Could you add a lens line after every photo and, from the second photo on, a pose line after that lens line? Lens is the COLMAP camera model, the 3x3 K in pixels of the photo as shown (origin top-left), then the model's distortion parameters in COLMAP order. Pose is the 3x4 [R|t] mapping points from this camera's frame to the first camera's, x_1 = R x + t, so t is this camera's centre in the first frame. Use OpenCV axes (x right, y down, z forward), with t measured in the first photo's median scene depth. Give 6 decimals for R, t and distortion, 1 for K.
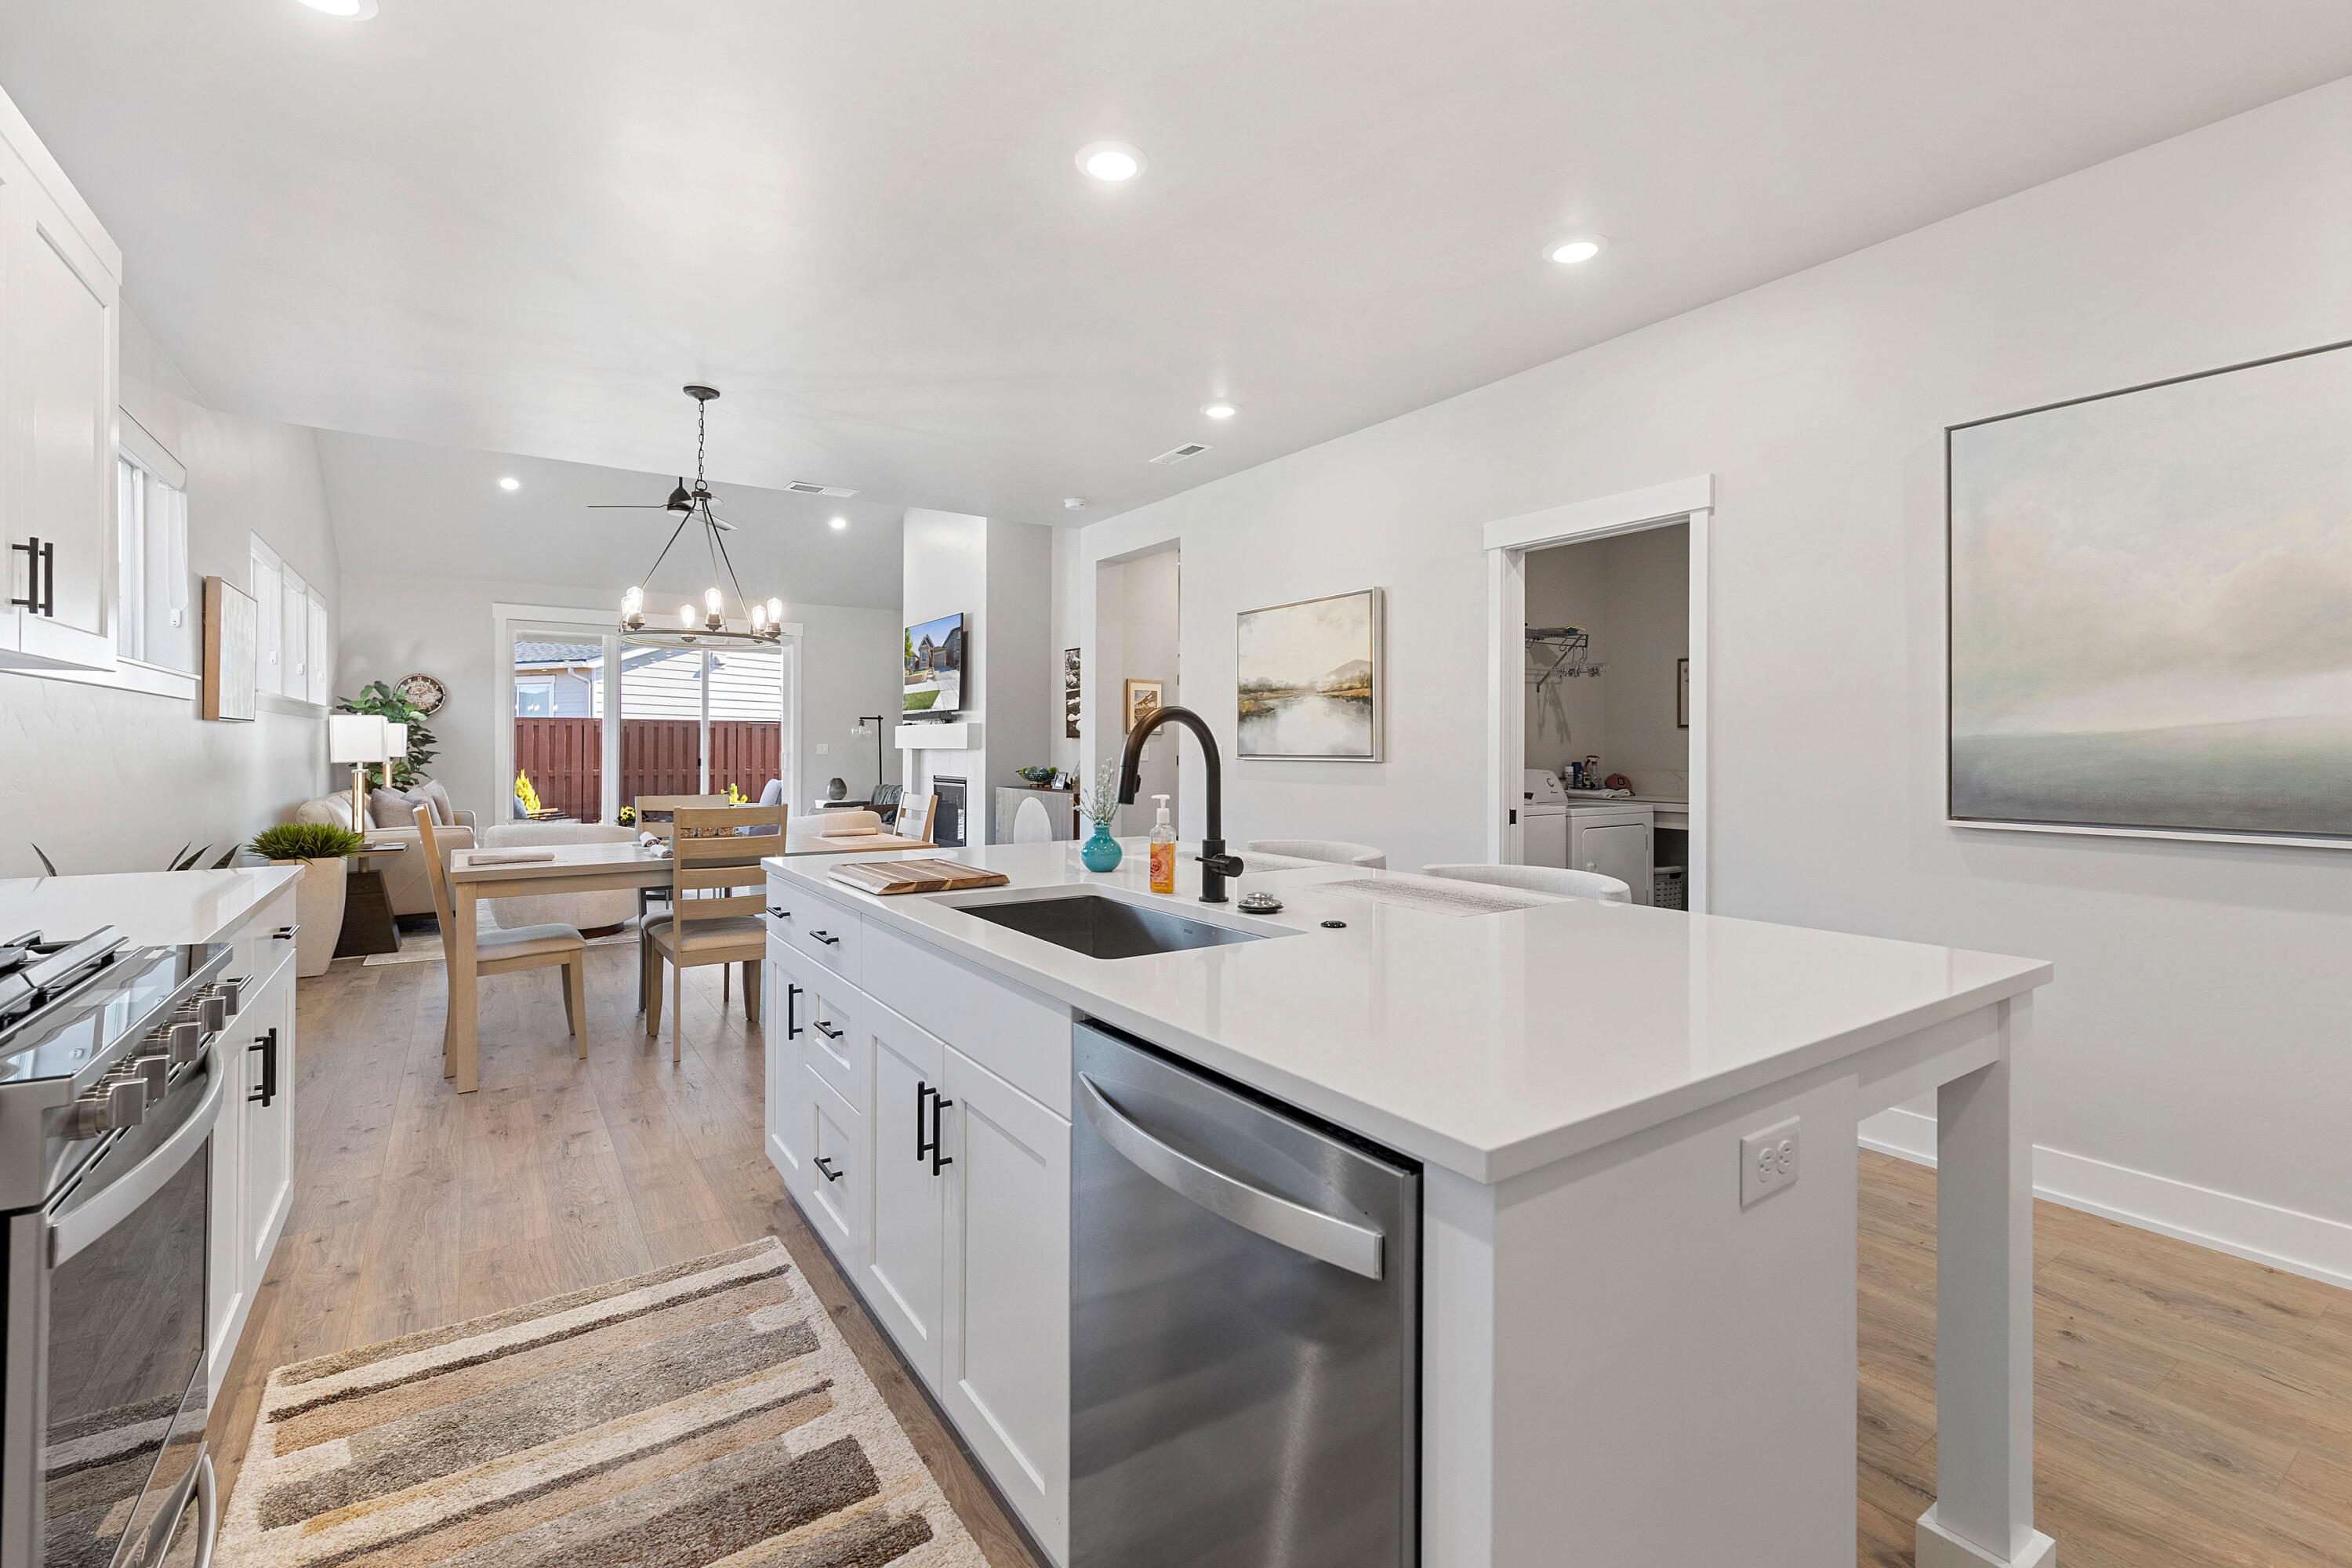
lens RADIAL K [[1037.7, 0, 1177.7], [0, 1037.7, 743.2], [0, 0, 1]] dist [-0.007997, -0.000025]
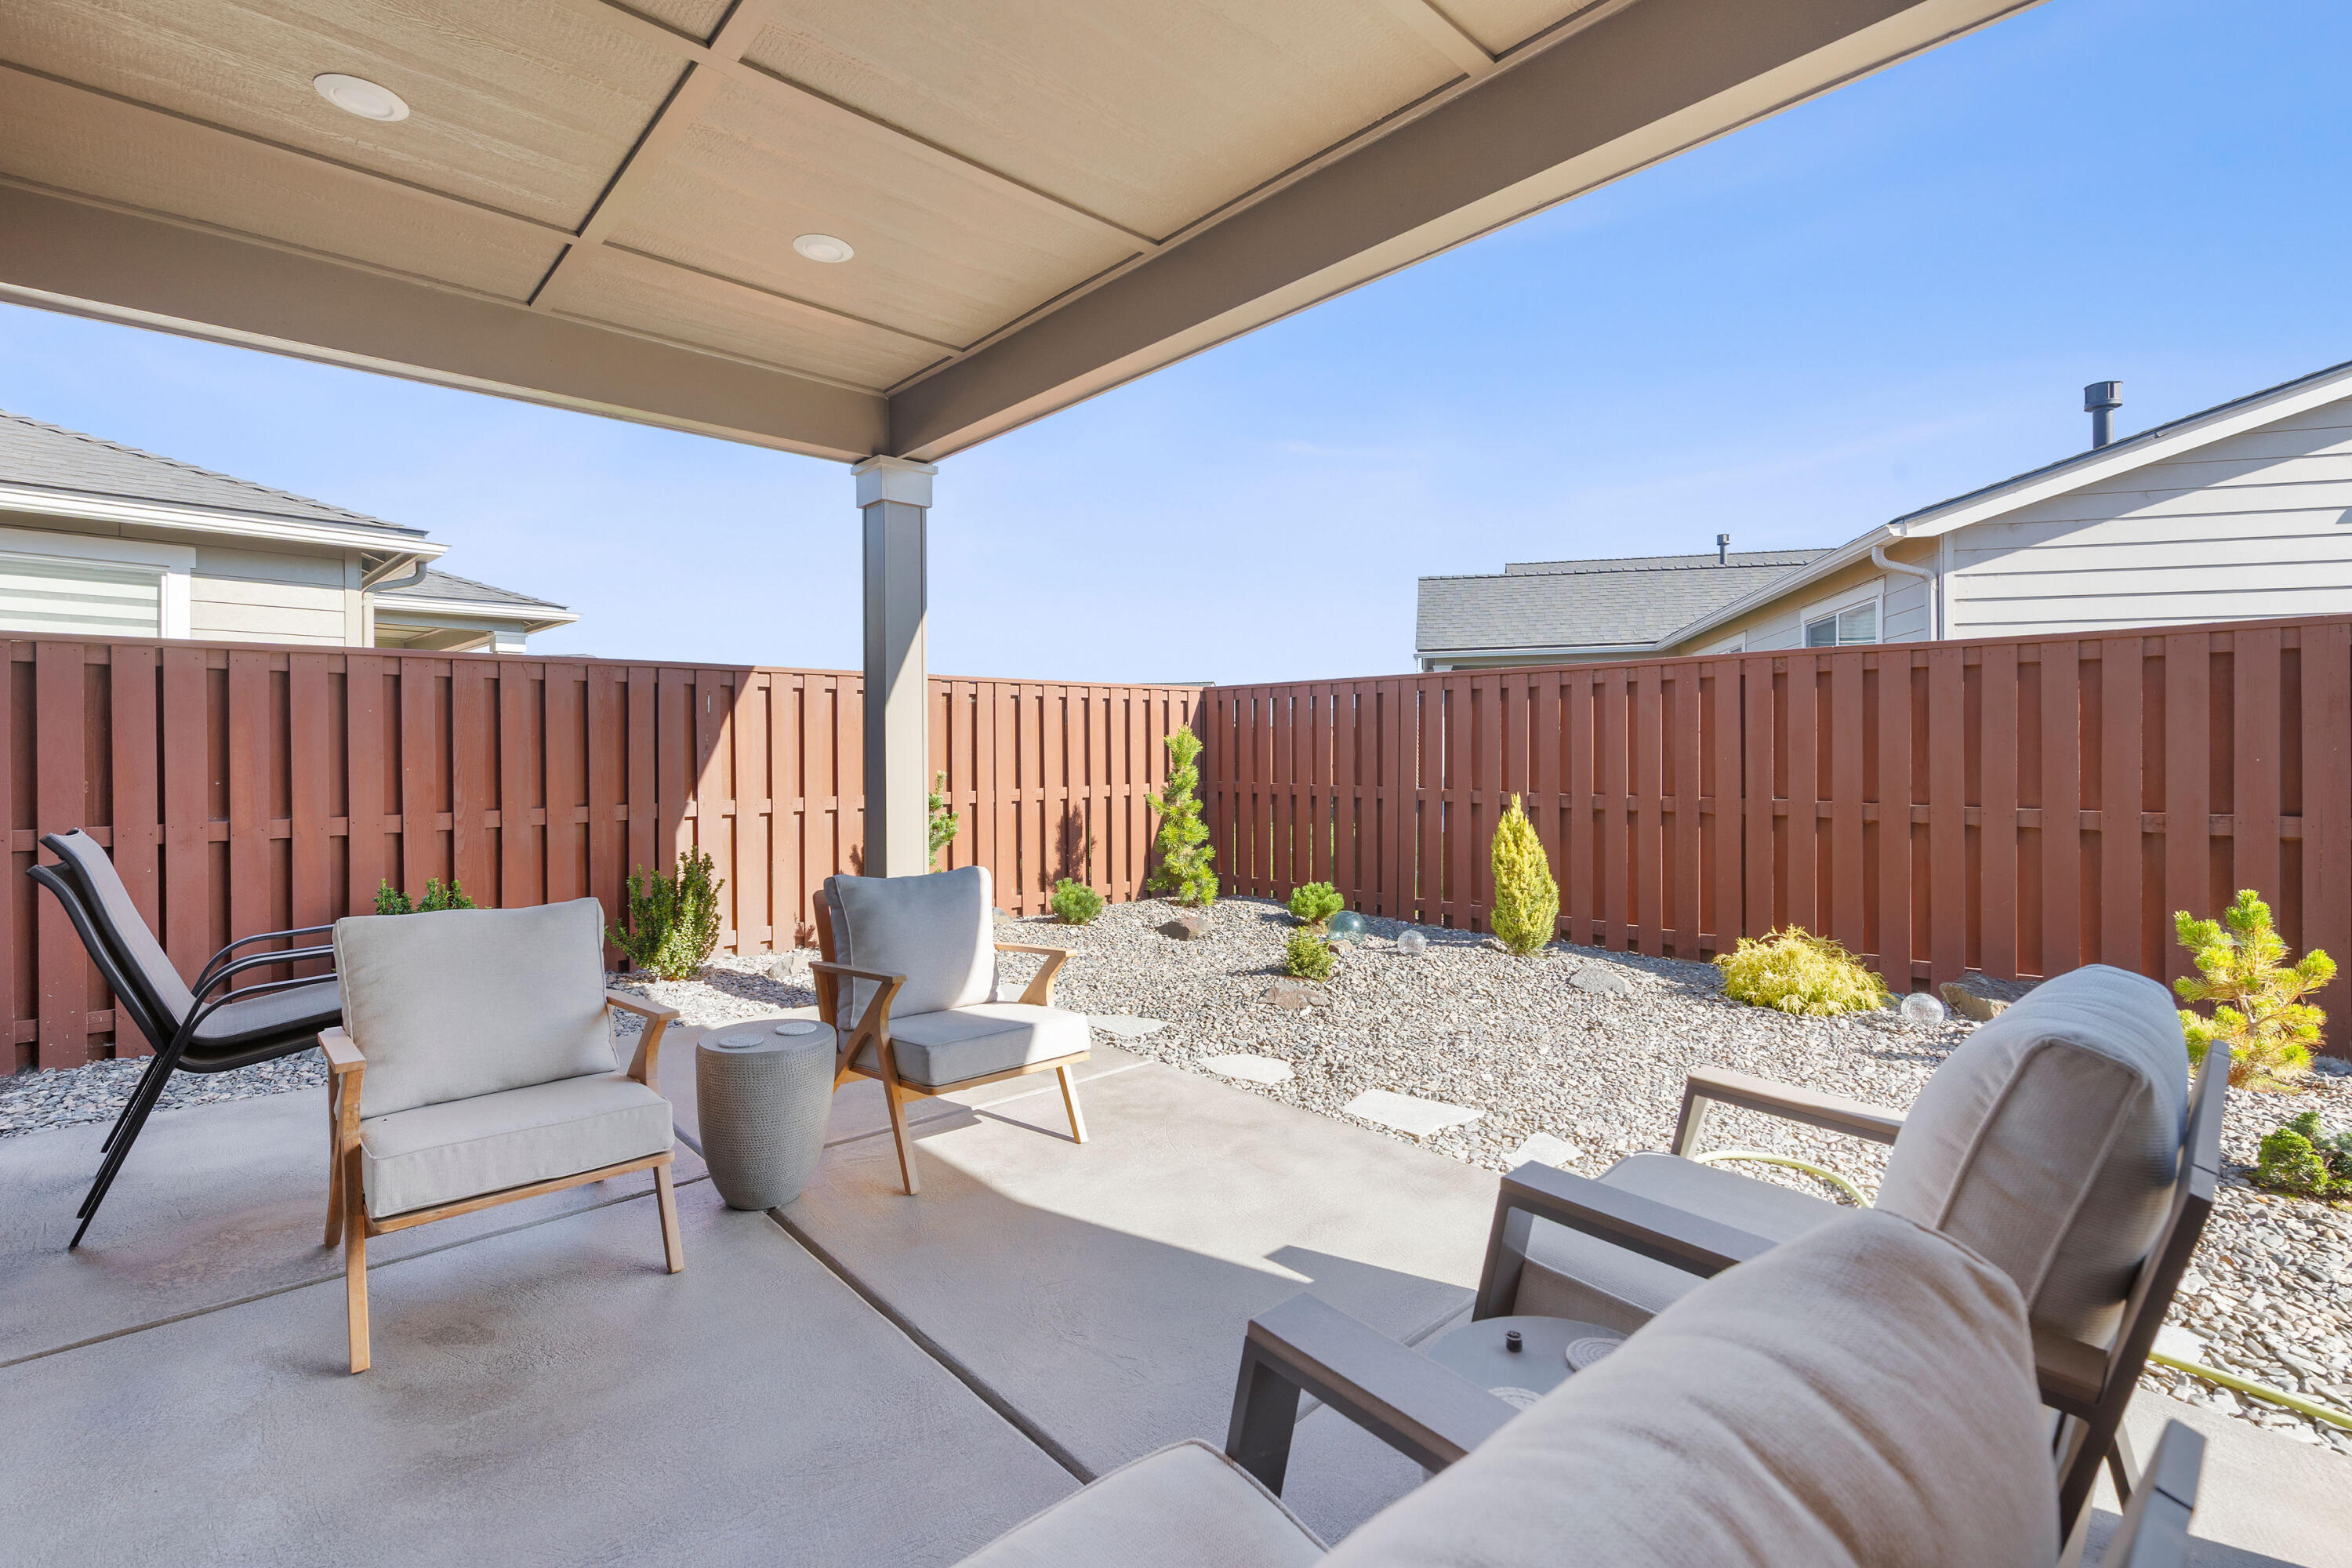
lens RADIAL K [[1031.9, 0, 1173.7], [0, 1031.9, 752.3], [0, 0, 1]] dist [-0.000037, -0.000262]
pose [[0.133919, 0.000847, -0.990992, -0.430708], [0.003809, 0.999992, 0.001369, 0.015032], [0.990985, -0.003958, 0.133915, 1.315600]]
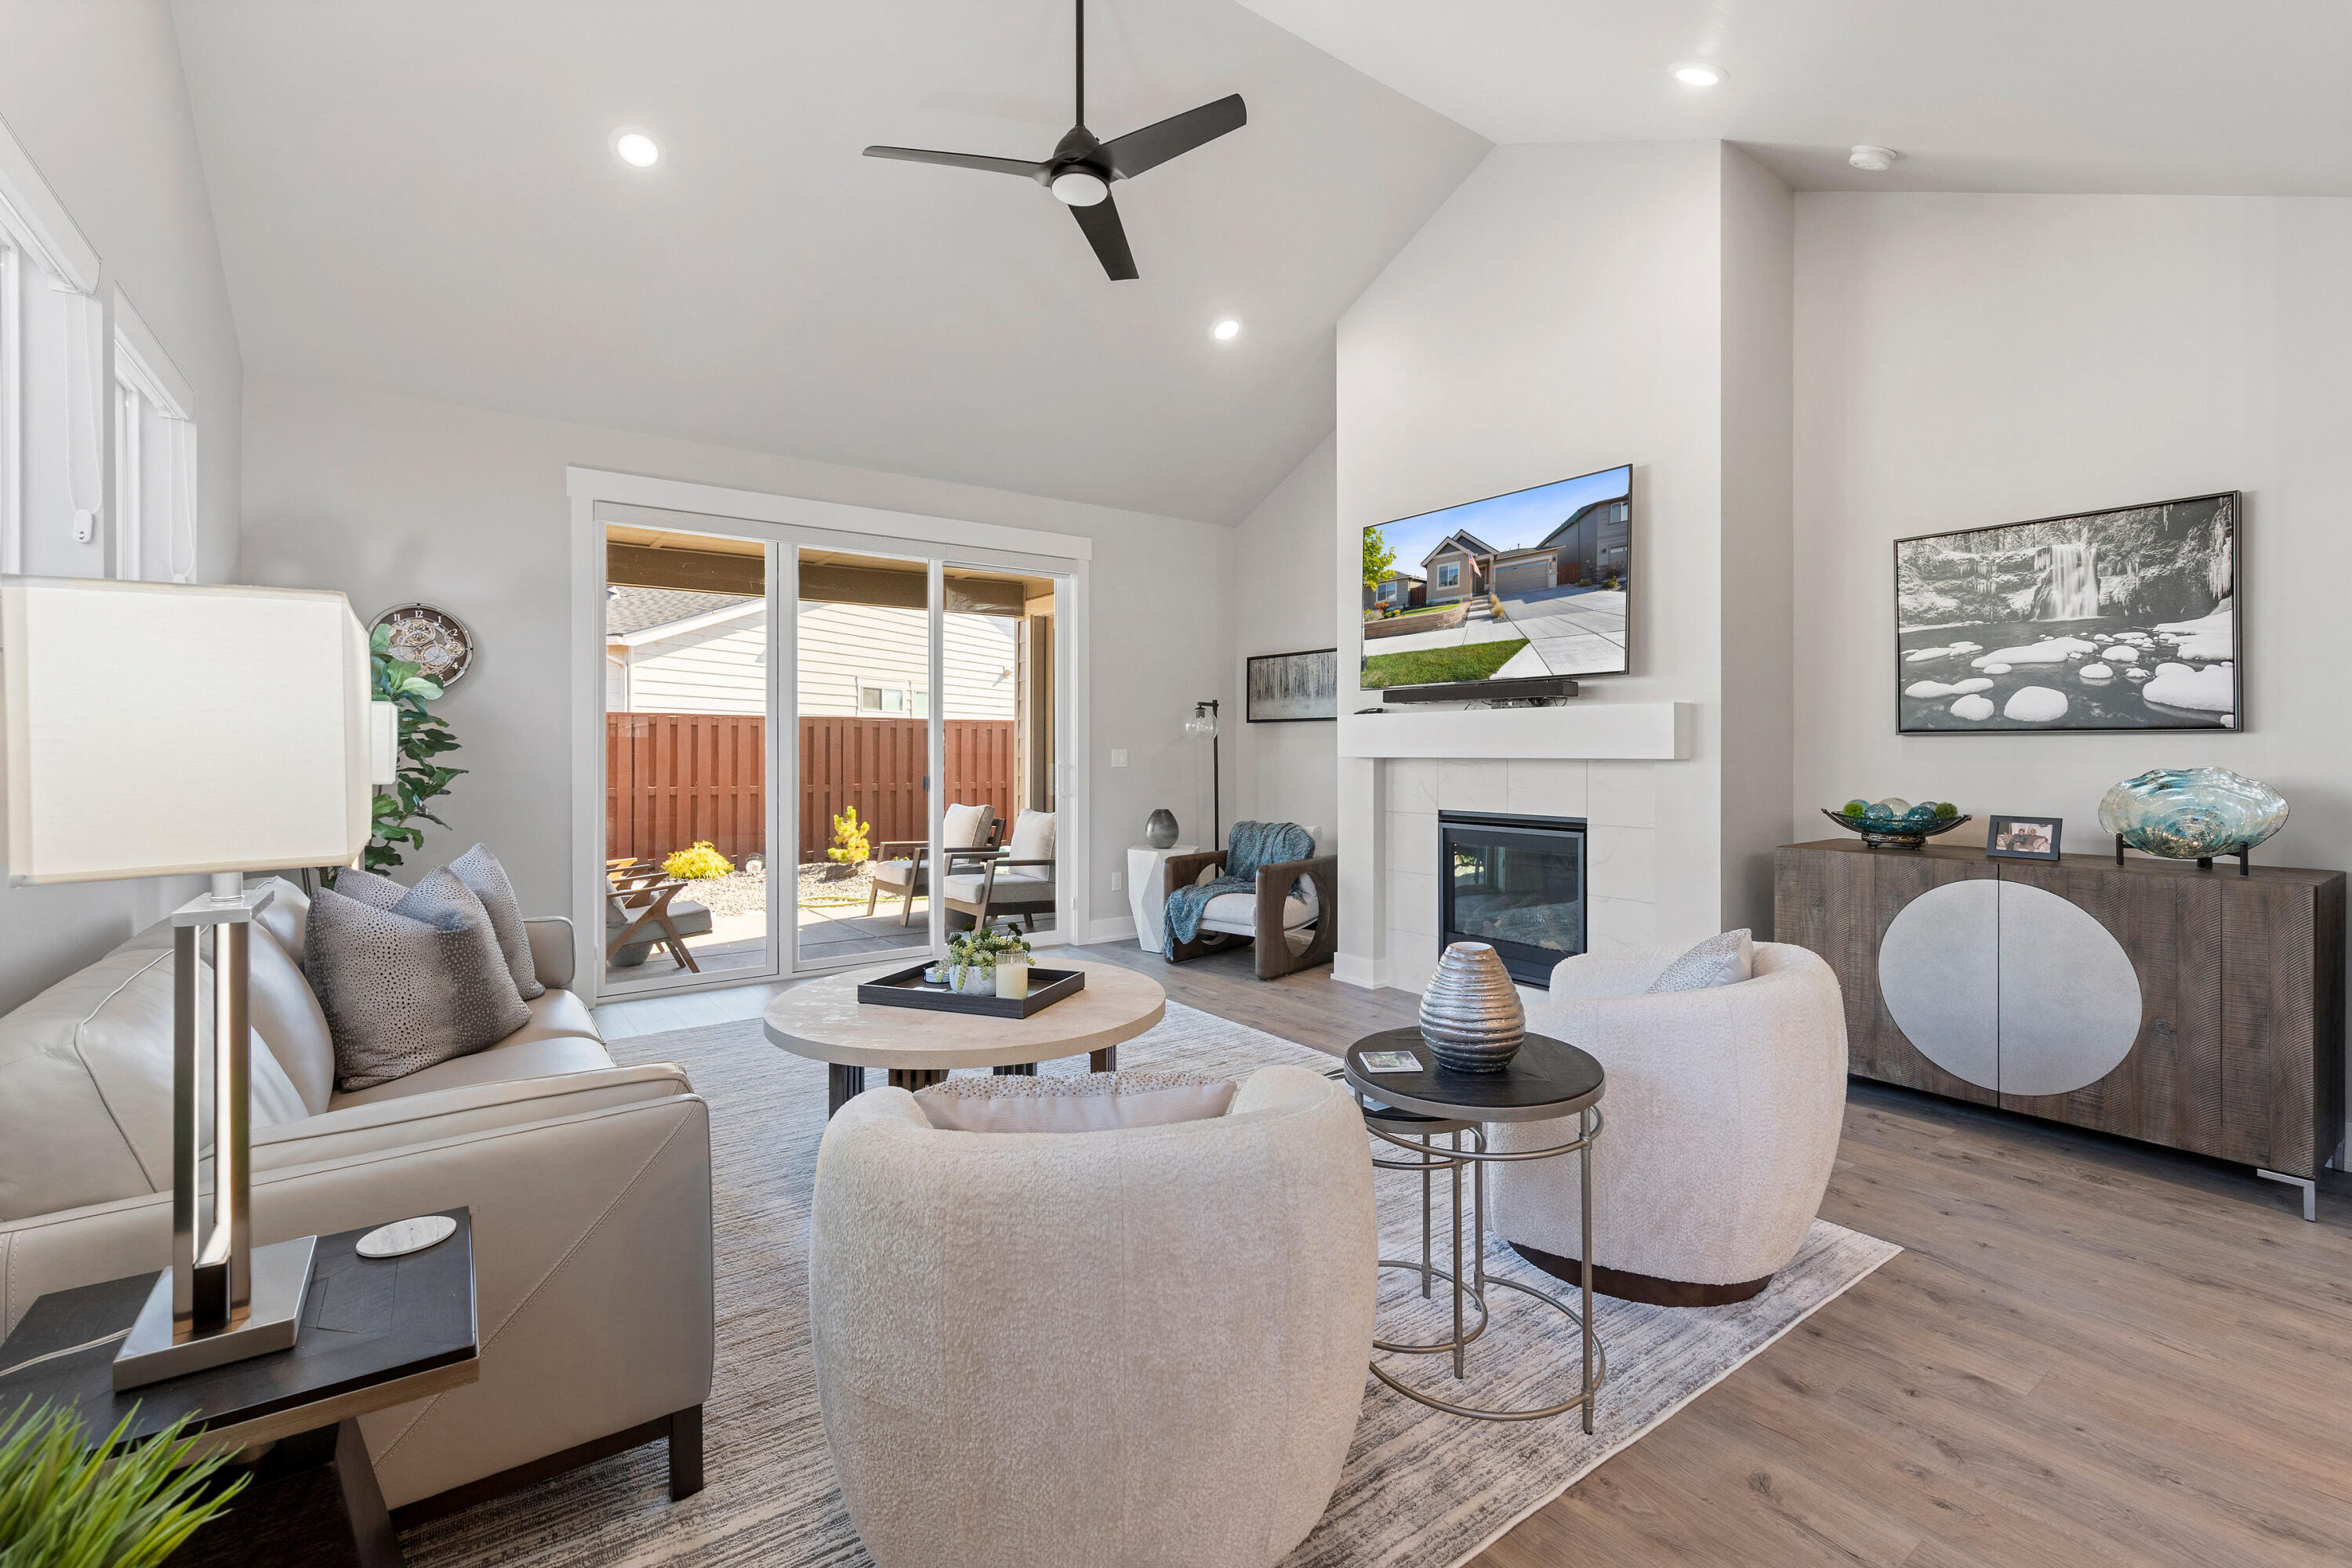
lens RADIAL K [[1031.9, 0, 1173.7], [0, 1031.9, 752.3], [0, 0, 1]] dist [-0.000037, -0.000262]
pose [[0.999741, -0.001202, 0.022739, -0.402769], [0.001105, 0.999990, 0.004270, -0.000522], [-0.022744, -0.004244, 0.999732, 0.524169]]
